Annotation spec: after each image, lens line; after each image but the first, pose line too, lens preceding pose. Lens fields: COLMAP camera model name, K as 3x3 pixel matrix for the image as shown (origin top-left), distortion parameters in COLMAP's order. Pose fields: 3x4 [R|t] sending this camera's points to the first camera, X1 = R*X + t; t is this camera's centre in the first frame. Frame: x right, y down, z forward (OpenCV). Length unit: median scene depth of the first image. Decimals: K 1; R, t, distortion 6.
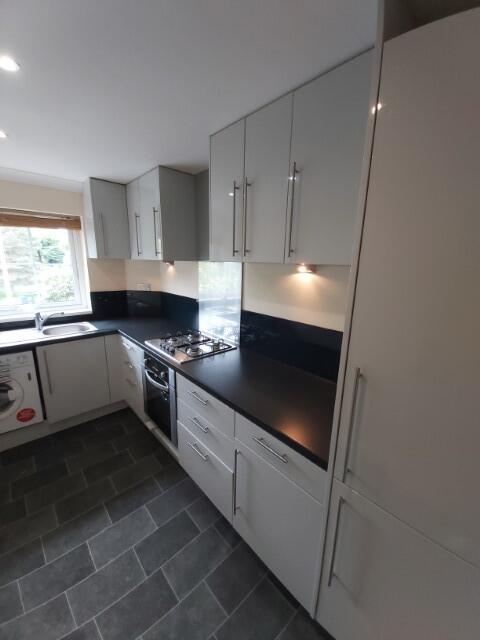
lens RADIAL K [[250.5, 0, 244.8], [0, 250.5, 318.5], [0, 0, 1]] dist [0.013341, -0.011573]
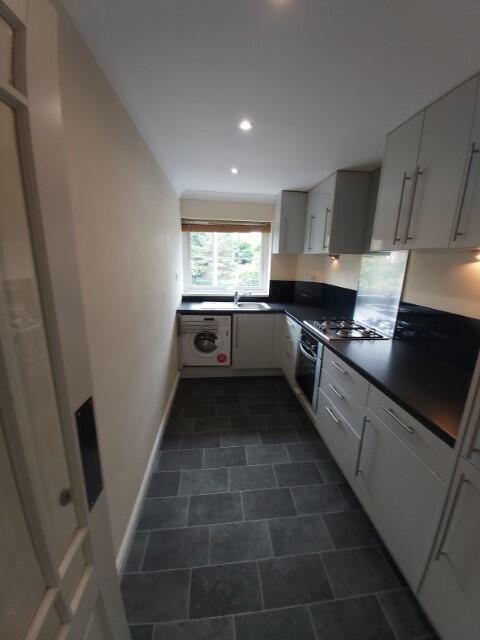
lens RADIAL K [[250.5, 0, 244.8], [0, 250.5, 318.5], [0, 0, 1]] dist [0.013341, -0.011573]
pose [[0.802392, 0.133526, -0.581669, 0.077809], [-0.136094, 0.989908, 0.039504, 0.074461], [0.581073, 0.047464, 0.812466, -0.148417]]
